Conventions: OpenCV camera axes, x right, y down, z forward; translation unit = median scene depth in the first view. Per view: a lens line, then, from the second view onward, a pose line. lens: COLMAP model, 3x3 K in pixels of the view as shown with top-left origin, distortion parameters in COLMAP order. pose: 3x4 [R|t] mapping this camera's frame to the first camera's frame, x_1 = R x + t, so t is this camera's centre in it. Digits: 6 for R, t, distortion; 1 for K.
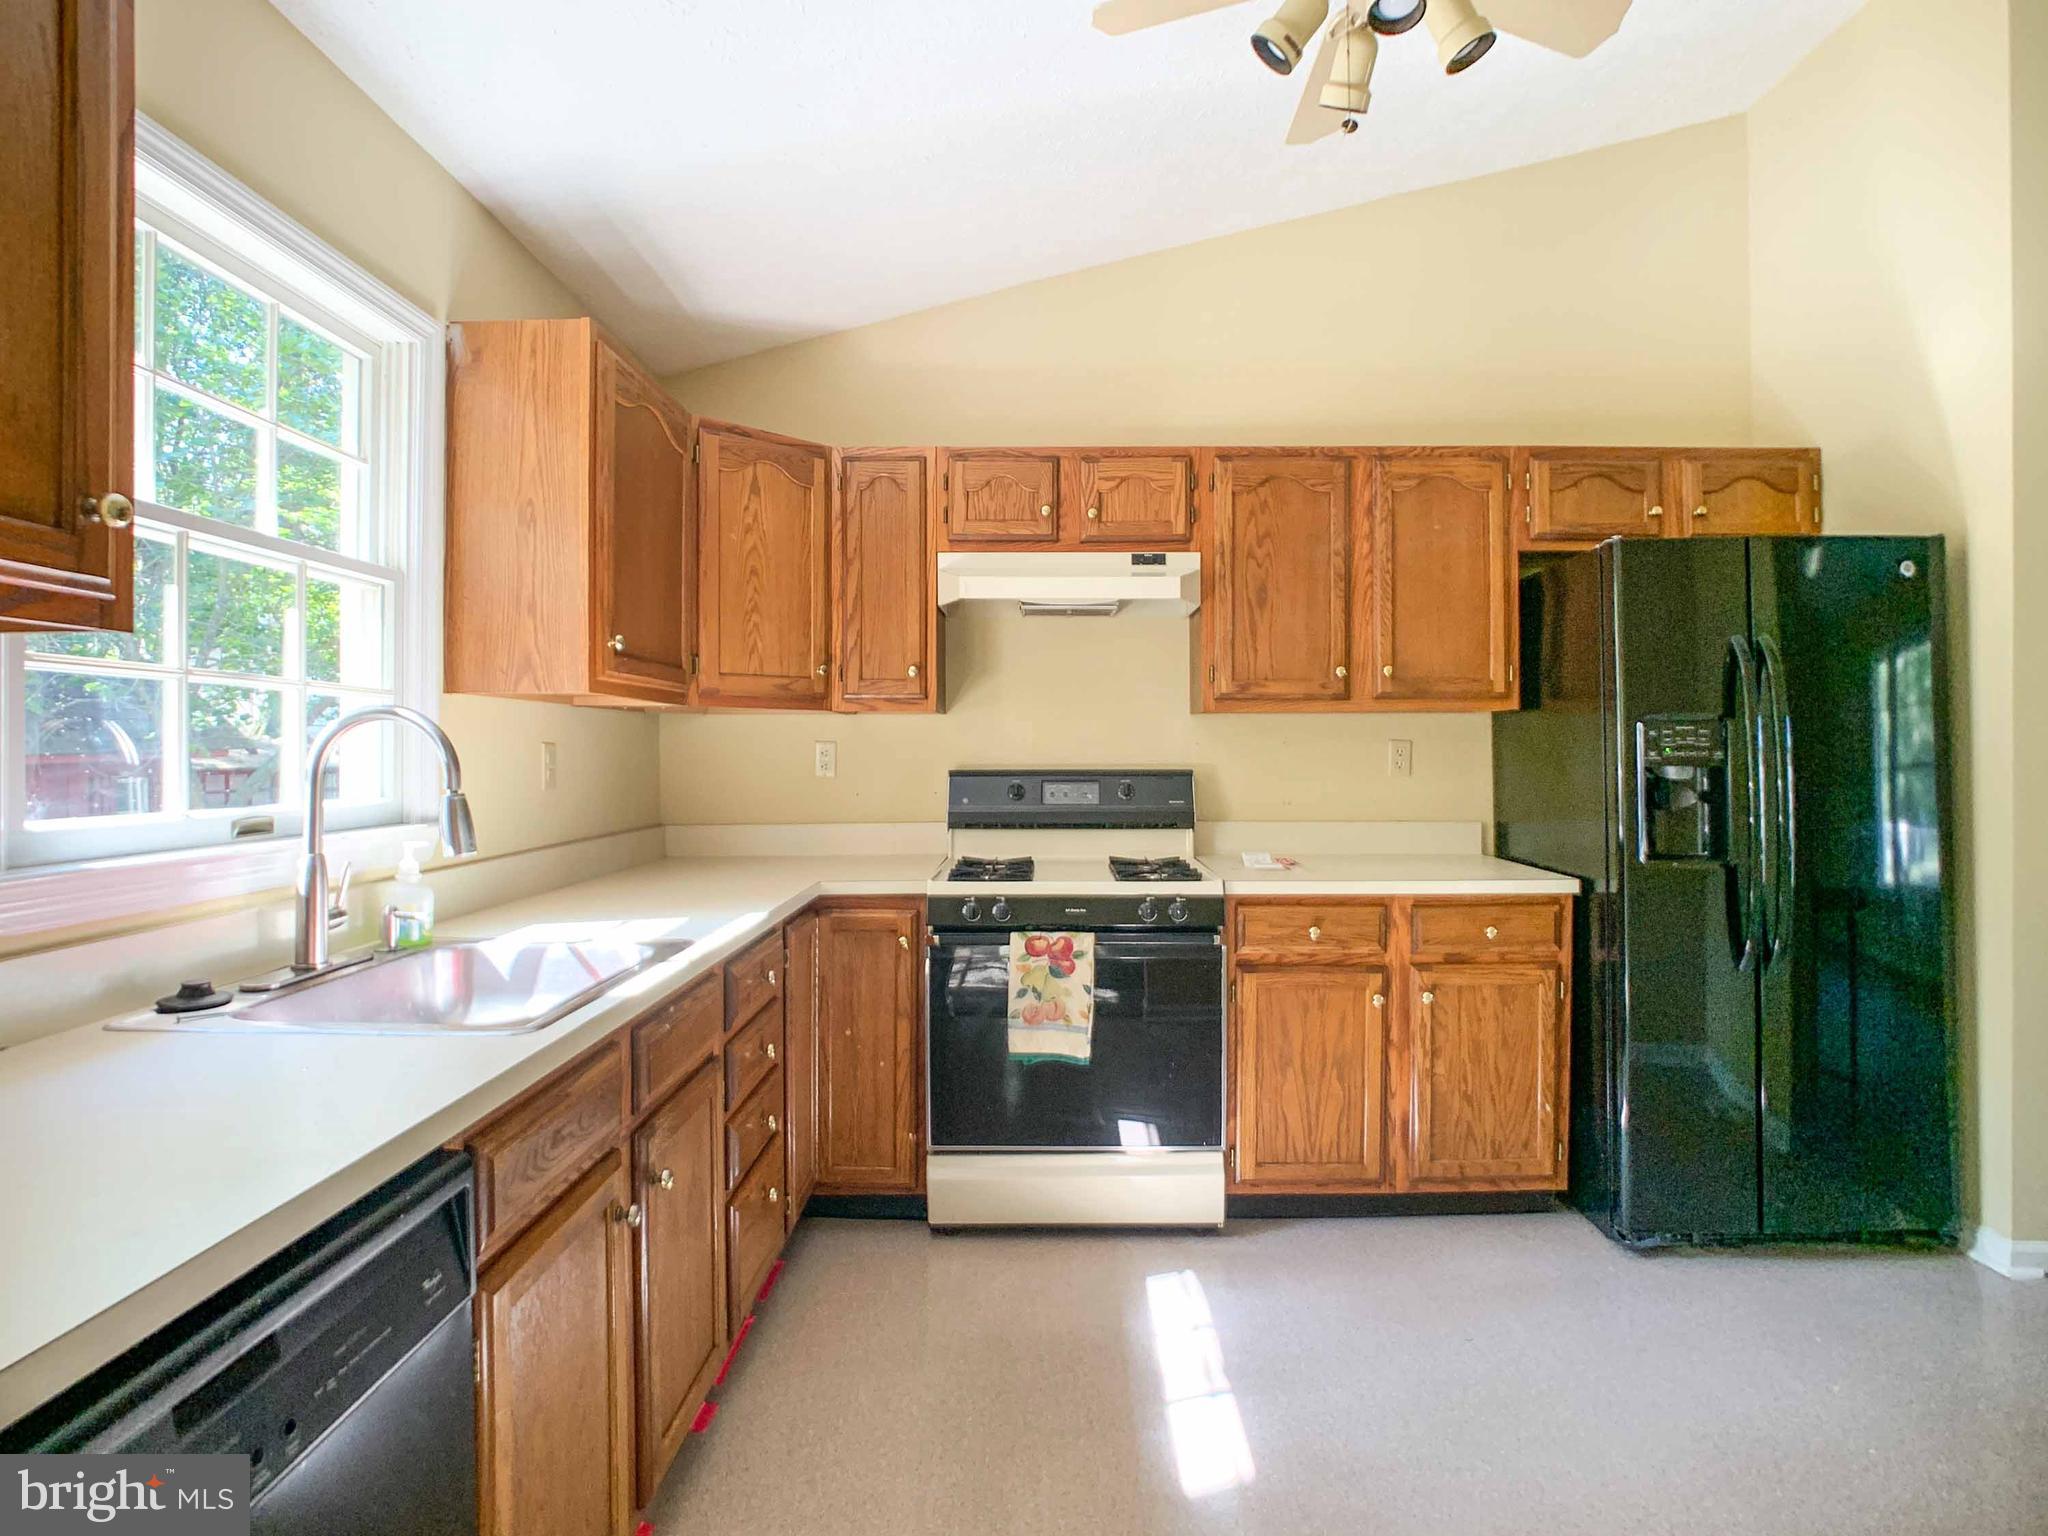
lens RADIAL K [[1063.0, 0, 1016.3], [0, 1063.0, 758.3], [0, 0, 1]] dist [-0.025648, 0.005380]
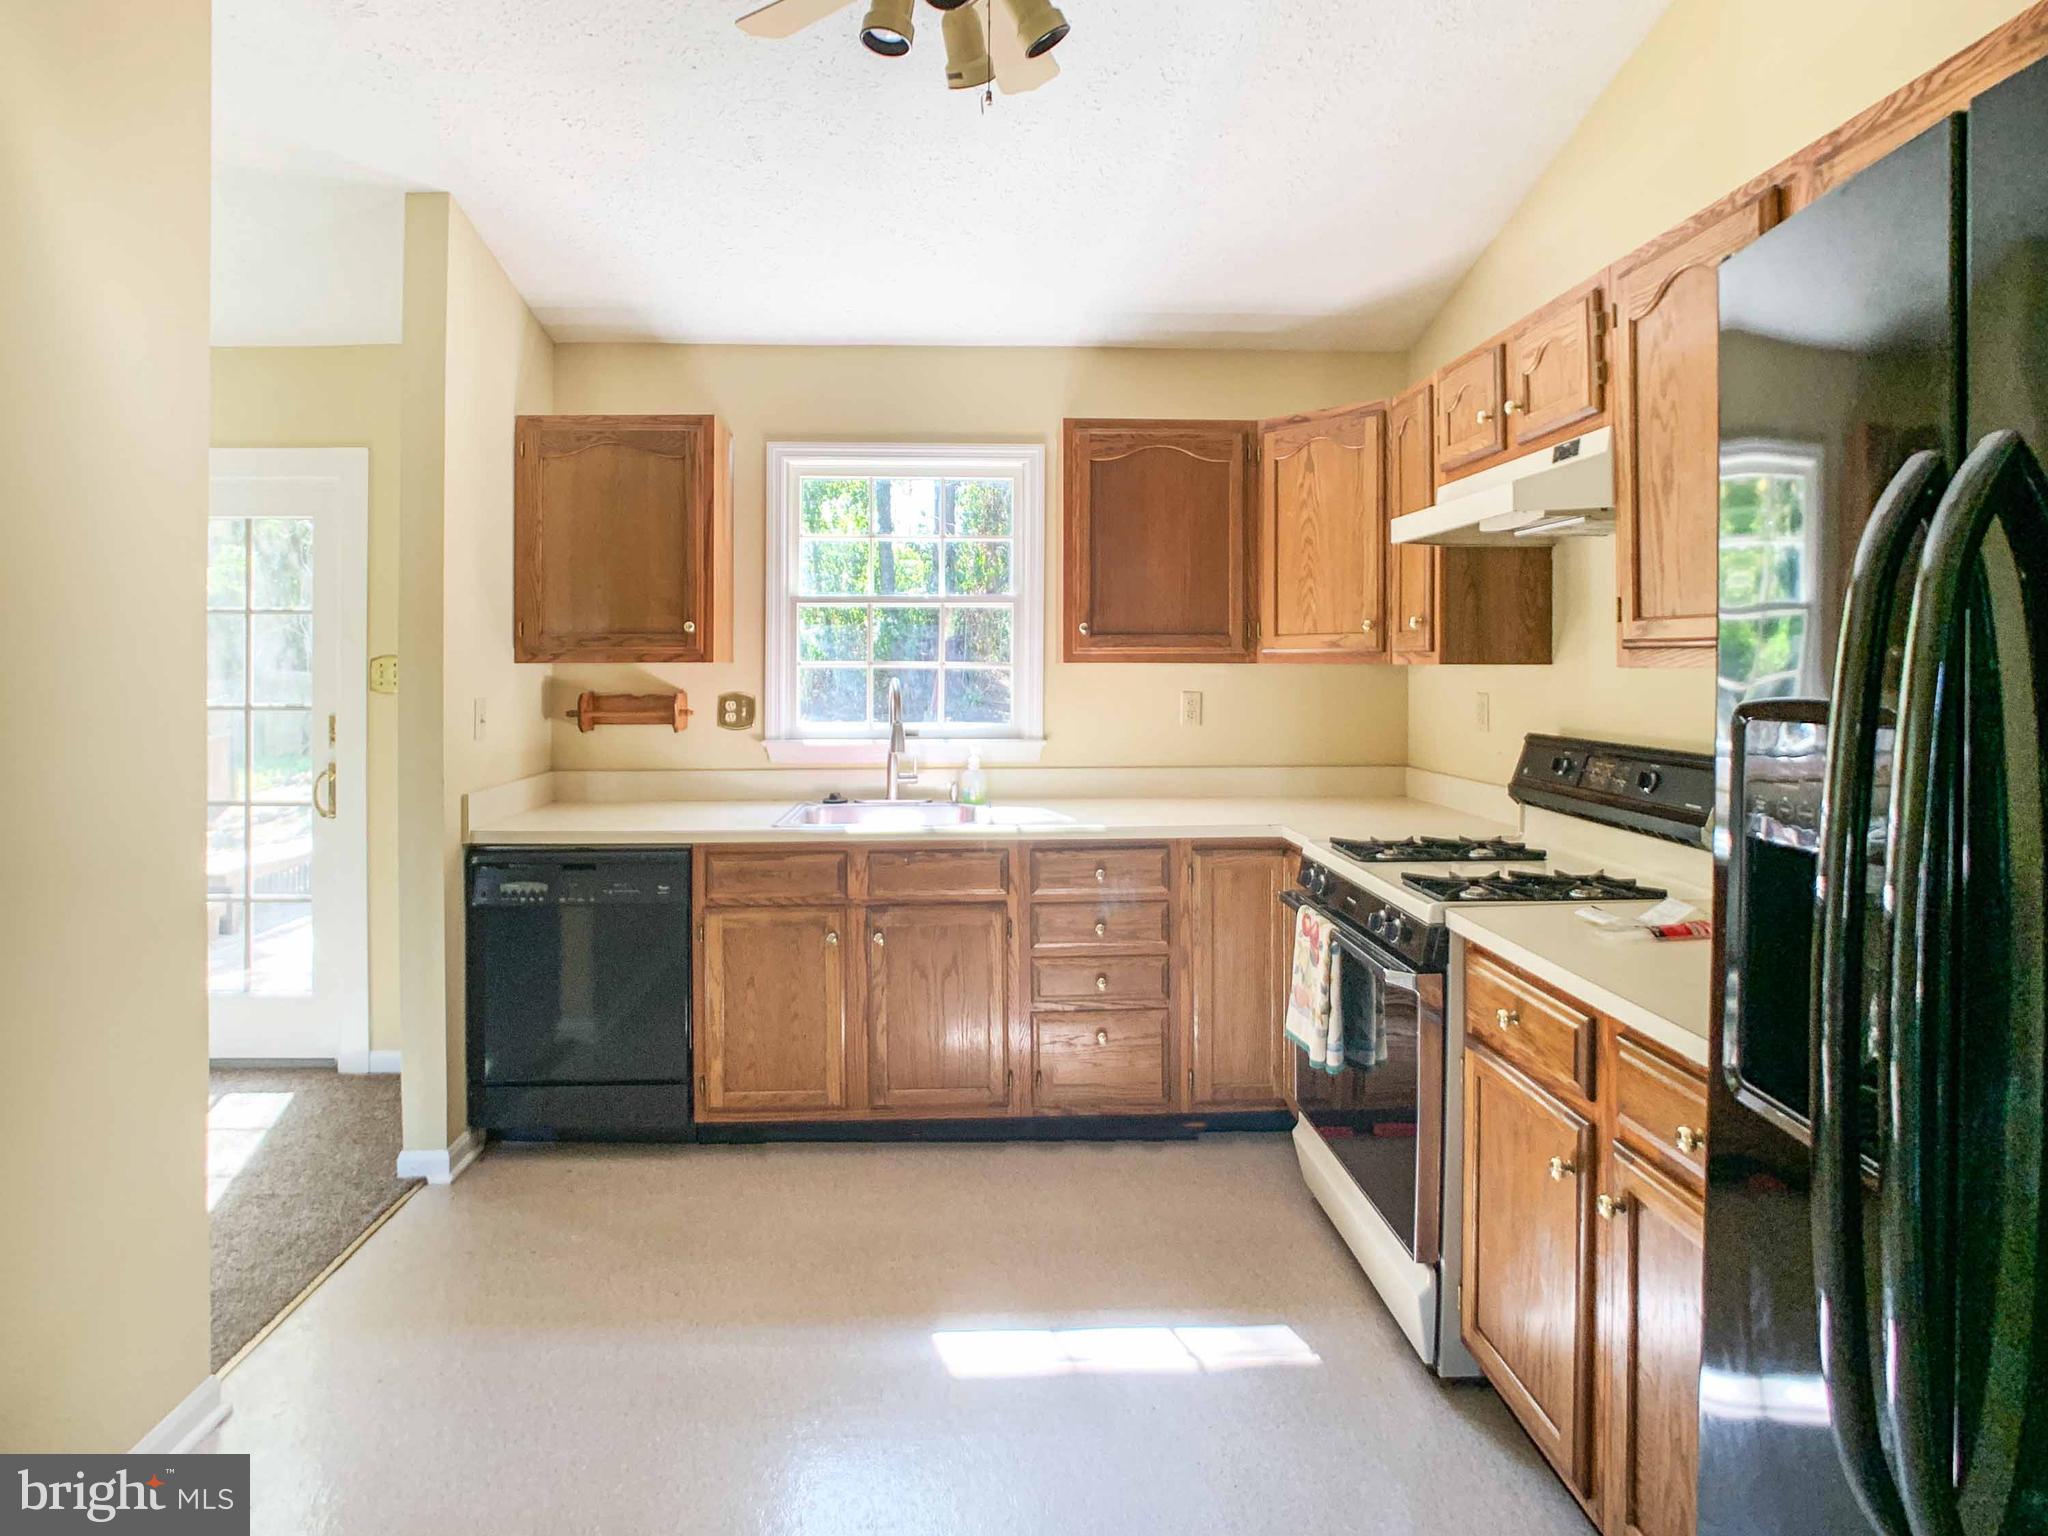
lens RADIAL K [[1063.0, 0, 997.1], [0, 1063.0, 670.2], [0, 0, 1]] dist [-0.025648, 0.005380]
pose [[0.053081, 0.008416, -0.998555, 0.839388], [-0.005095, 0.999954, 0.008157, -0.047788], [0.998577, 0.004654, 0.053121, 0.609722]]
